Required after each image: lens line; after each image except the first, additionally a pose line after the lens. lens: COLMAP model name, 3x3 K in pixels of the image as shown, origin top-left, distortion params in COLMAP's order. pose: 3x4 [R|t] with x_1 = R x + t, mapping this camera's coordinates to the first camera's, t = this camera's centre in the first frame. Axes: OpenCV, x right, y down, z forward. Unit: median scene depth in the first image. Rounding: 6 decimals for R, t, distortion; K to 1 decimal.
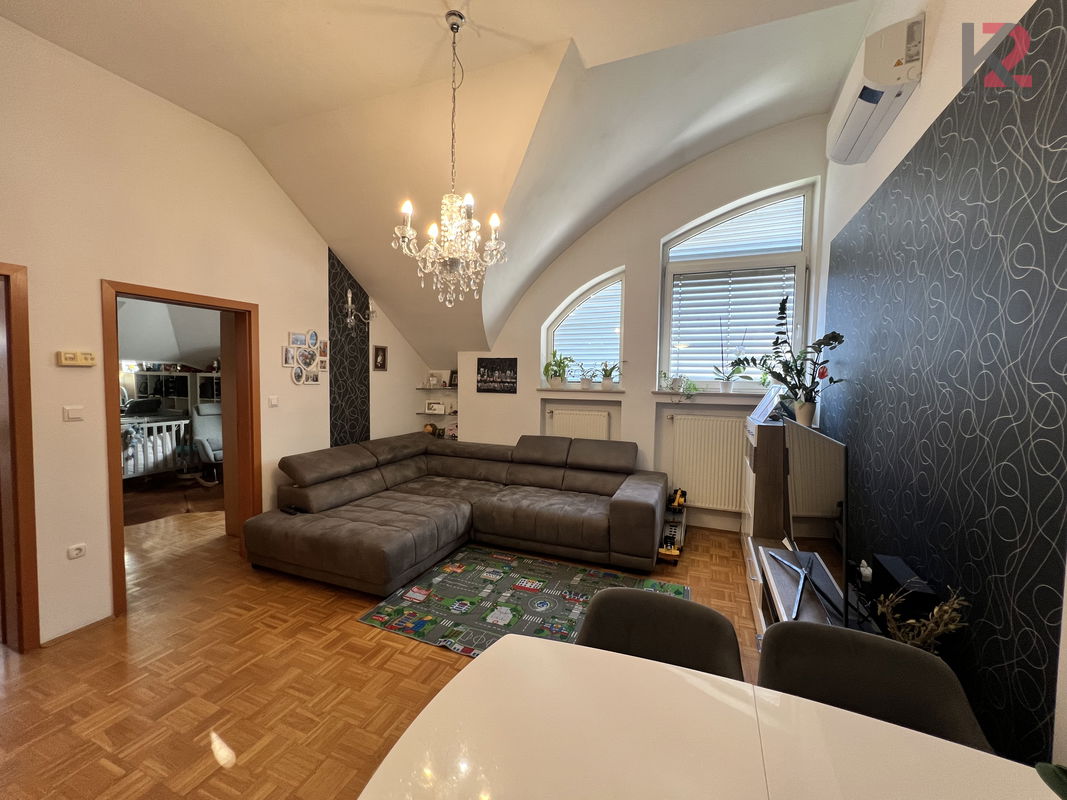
lens RADIAL K [[427.8, 0, 531.9], [0, 427.8, 400.1], [0, 0, 1]] dist [0.000601, -0.000183]
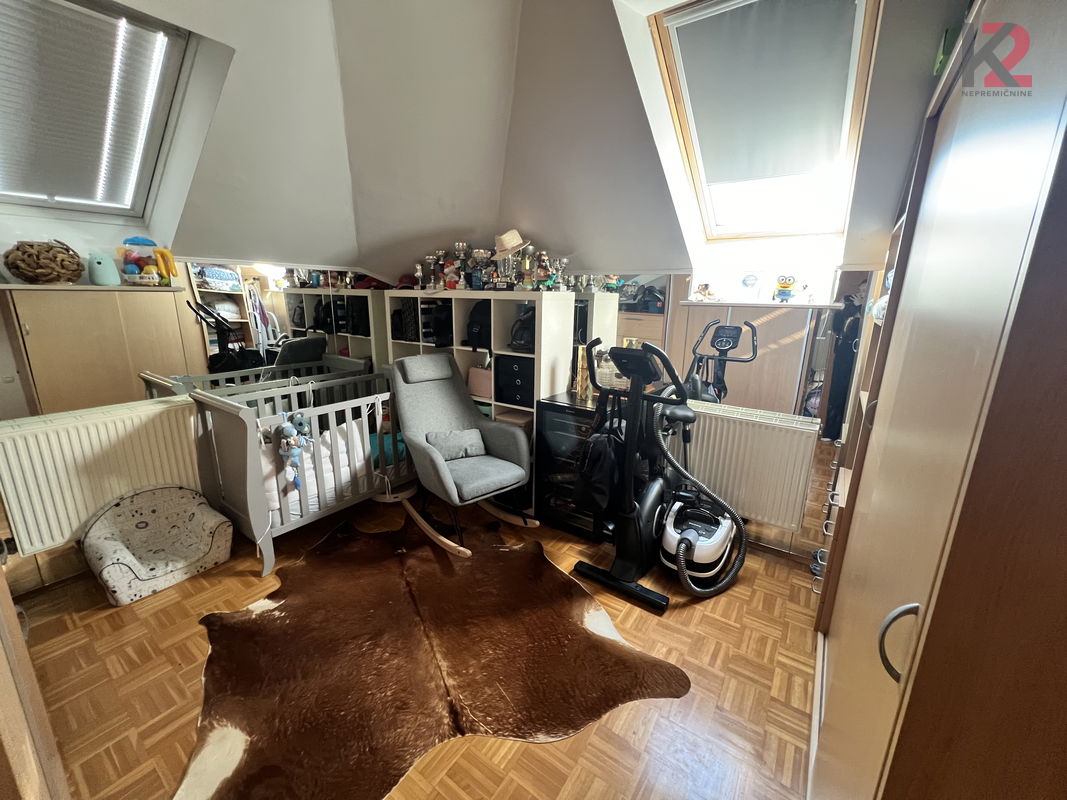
lens RADIAL K [[427.8, 0, 535.4], [0, 427.8, 397.1], [0, 0, 1]] dist [0.000601, -0.000183]
pose [[0.973849, 0.052492, -0.221047, -0.444606], [-0.012544, 0.983882, 0.178381, -0.028079], [0.226848, -0.170943, 0.958811, 0.480970]]
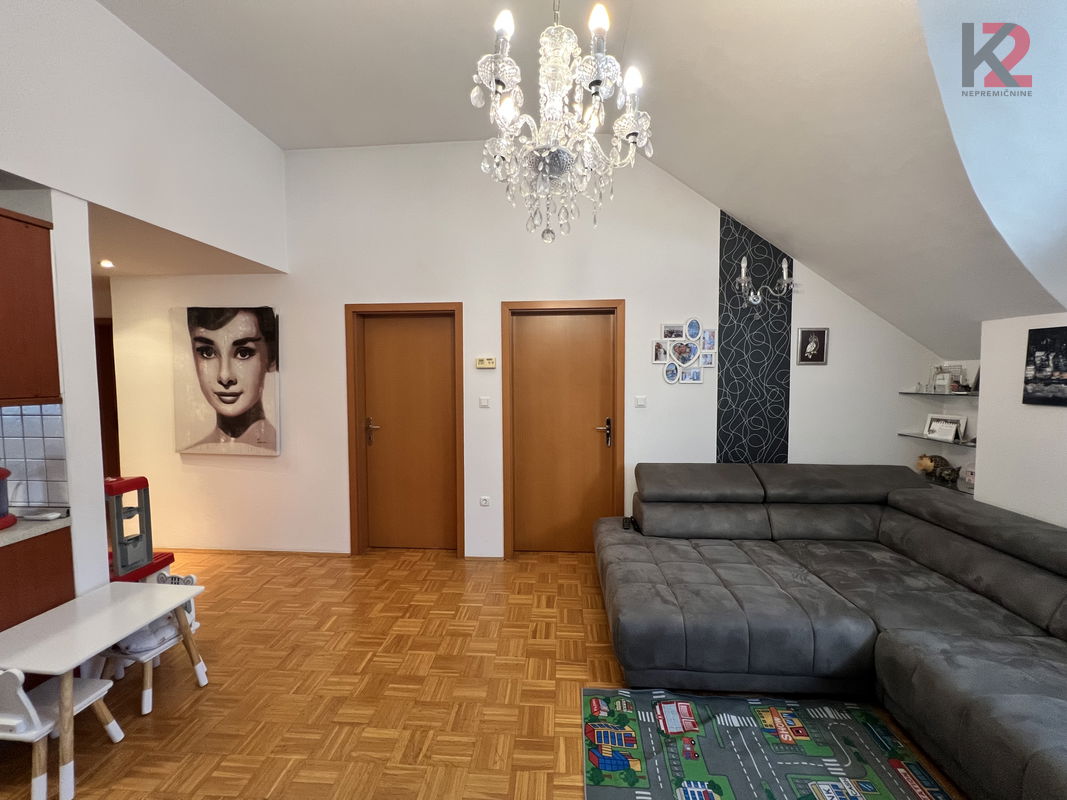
lens RADIAL K [[427.8, 0, 534.1], [0, 427.8, 399.1], [0, 0, 1]] dist [0.000601, -0.000183]
pose [[0.312356, 0.040417, -0.949105, 0.202887], [-0.045335, 0.998590, 0.027605, -0.017051], [0.948883, 0.034405, 0.313748, 0.488389]]
